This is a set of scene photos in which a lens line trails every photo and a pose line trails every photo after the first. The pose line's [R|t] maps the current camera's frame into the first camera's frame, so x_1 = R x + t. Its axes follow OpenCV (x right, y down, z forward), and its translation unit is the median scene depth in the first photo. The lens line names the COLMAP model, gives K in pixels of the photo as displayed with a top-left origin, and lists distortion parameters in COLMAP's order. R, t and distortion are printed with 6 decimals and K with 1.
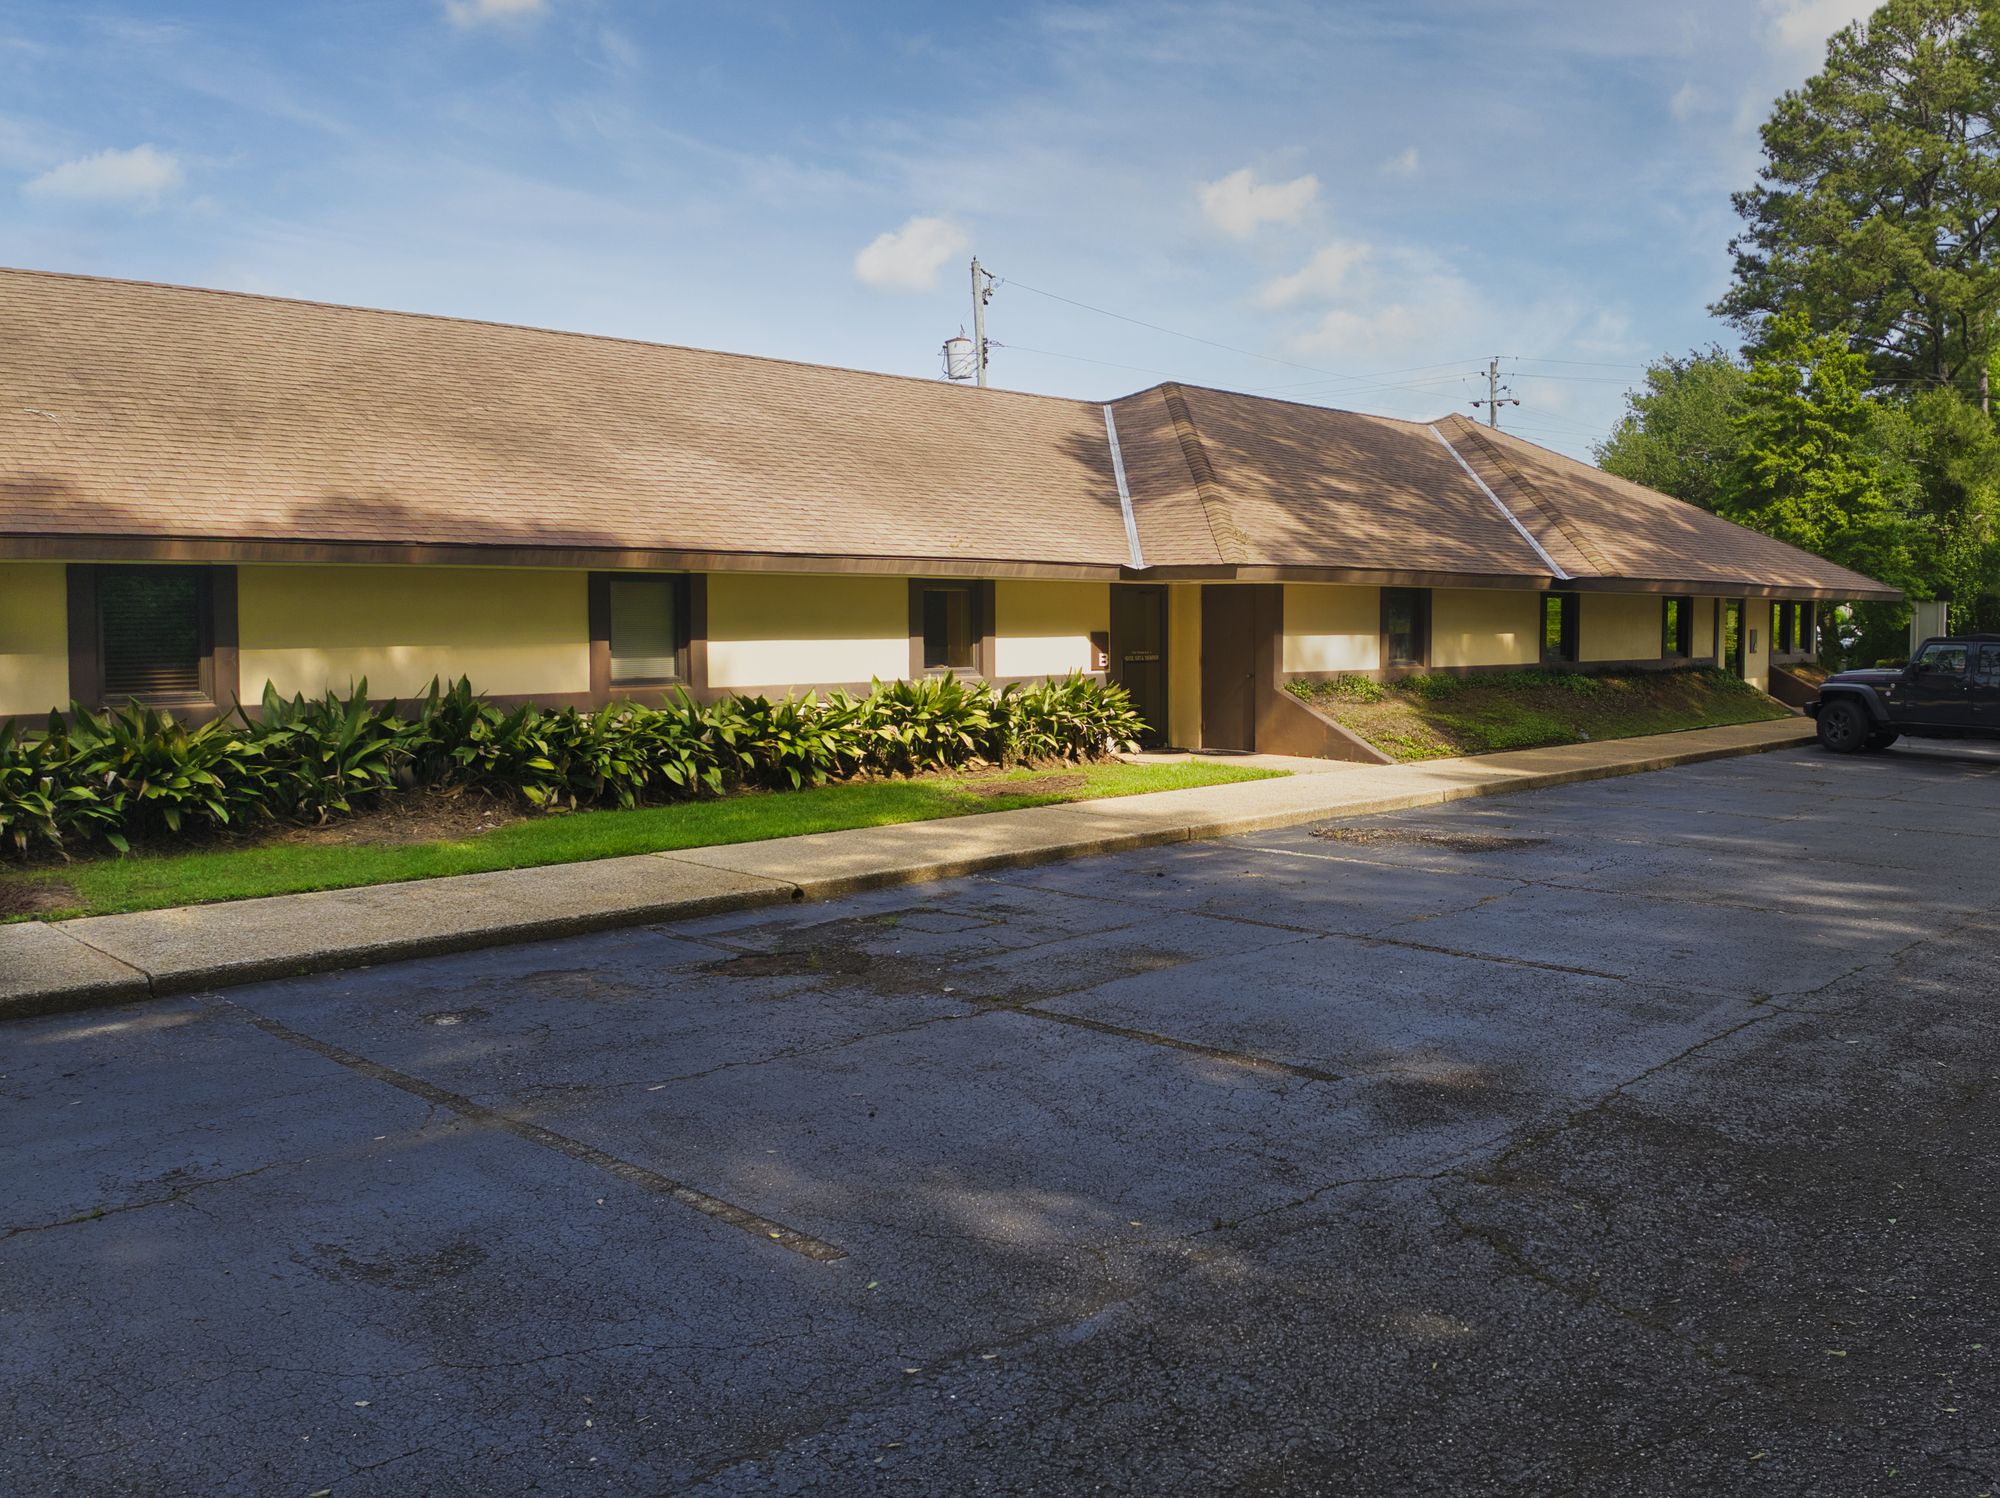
lens RADIAL K [[1725.4, 0, 1000.0], [0, 1725.4, 749.0], [0, 0, 1]] dist [-0.197920, 0.115089]
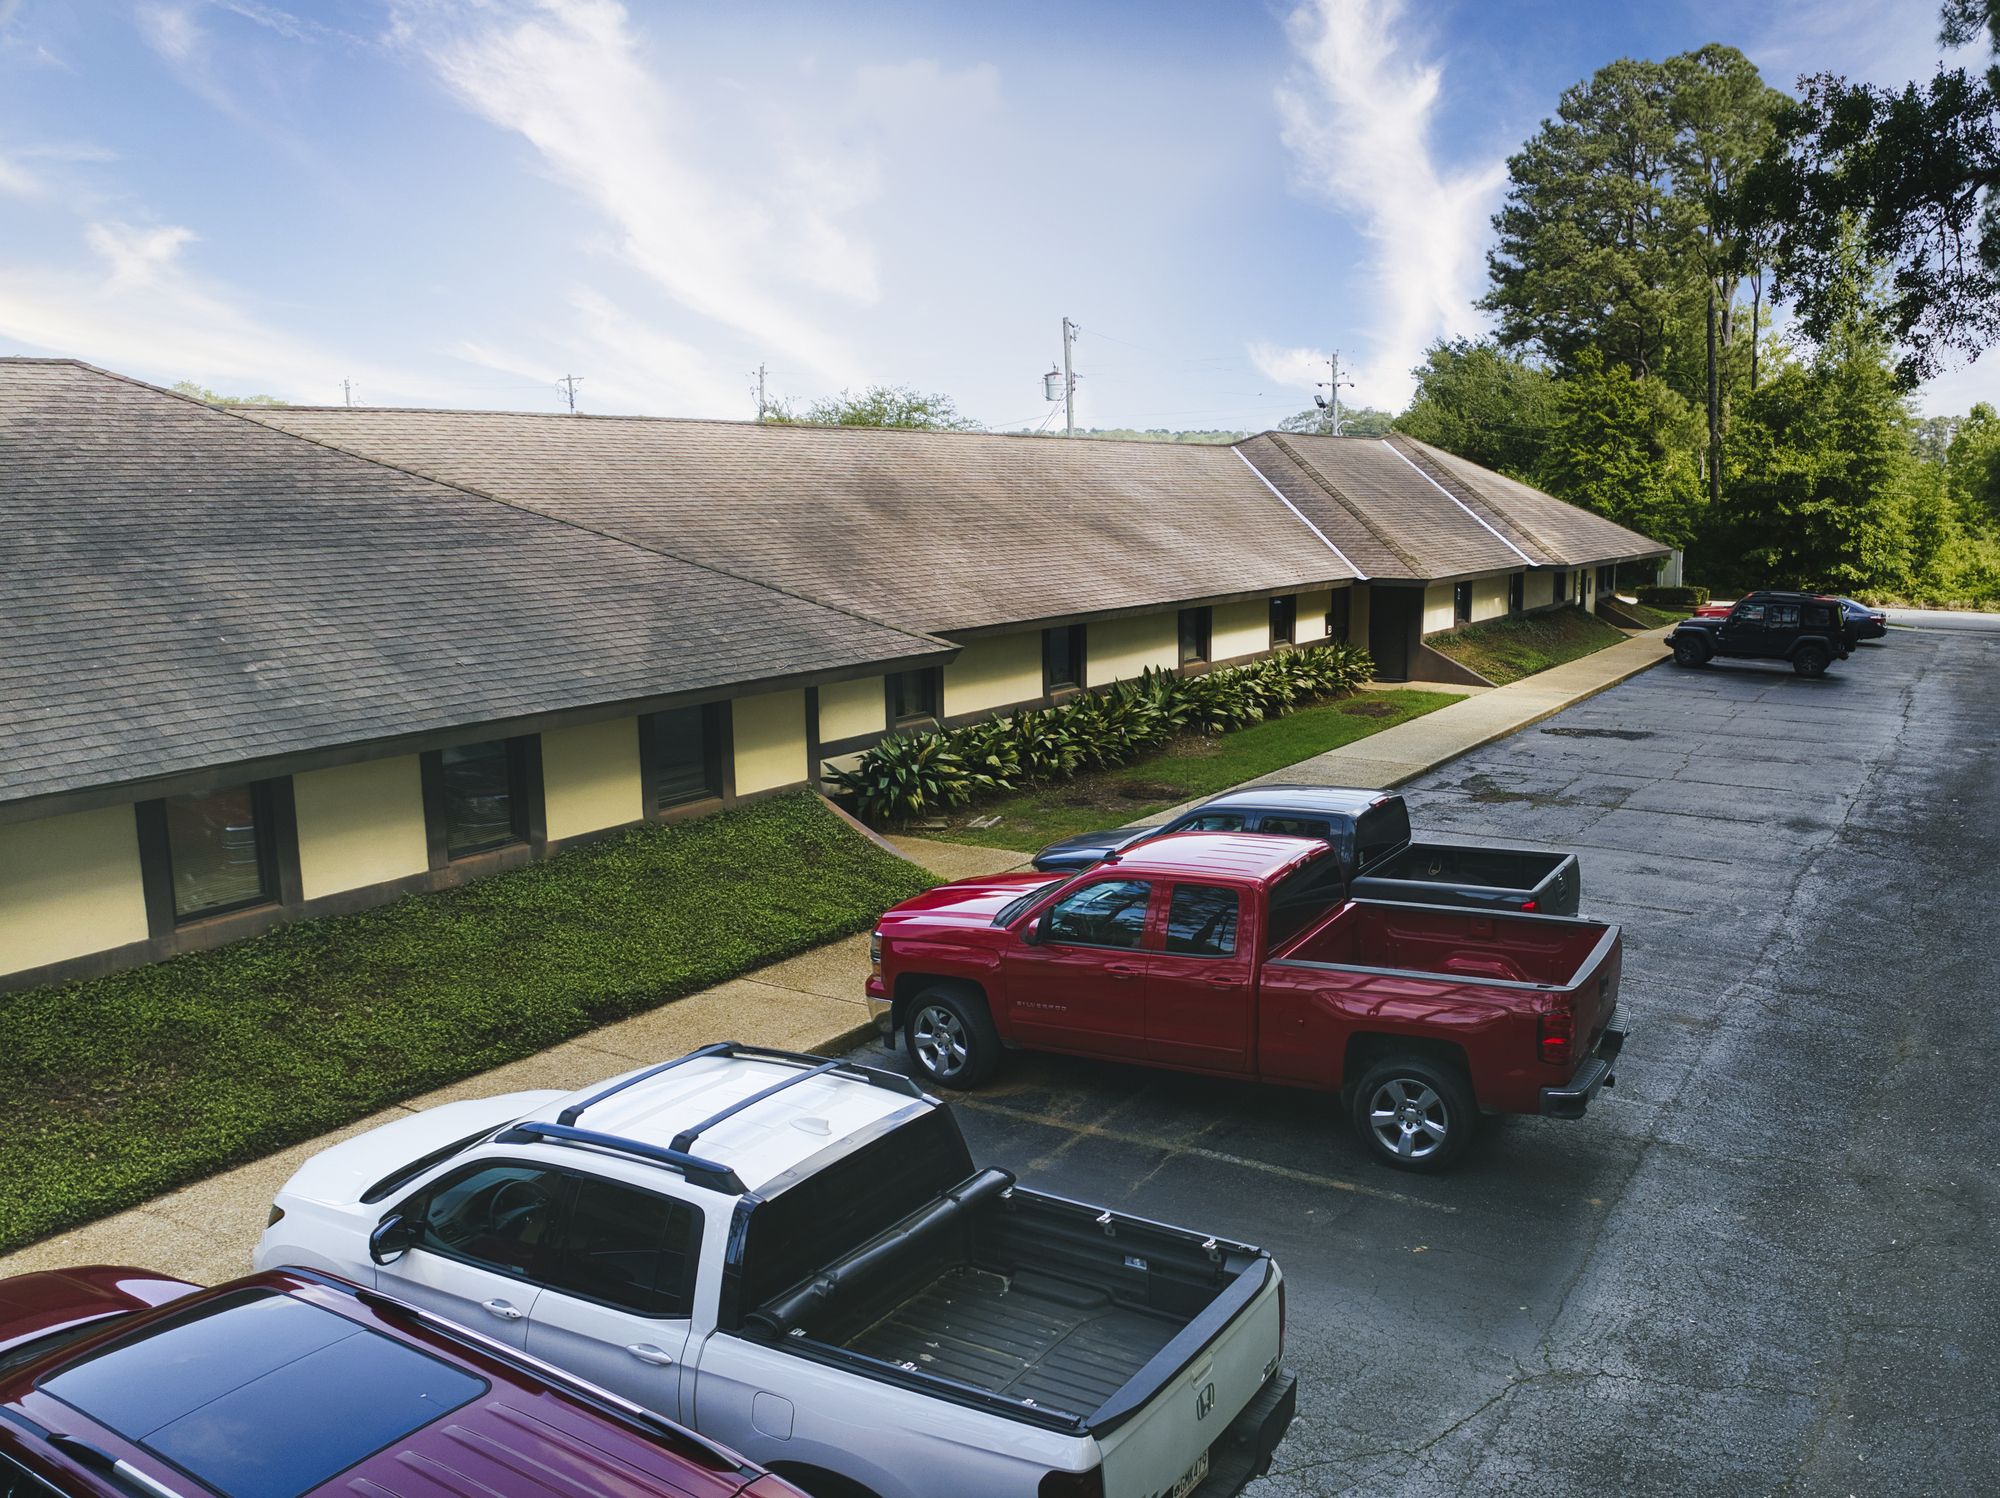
lens RADIAL K [[1584.9, 0, 1000.0], [0, 1584.9, 749.0], [0, 0, 1]] dist [-0.216399, 0.196222]
pose [[0.983289, -0.035556, 0.178545, -0.293985], [0.021653, 0.996622, 0.079219, -0.034292], [-0.180759, -0.074029, 0.980737, -0.261751]]
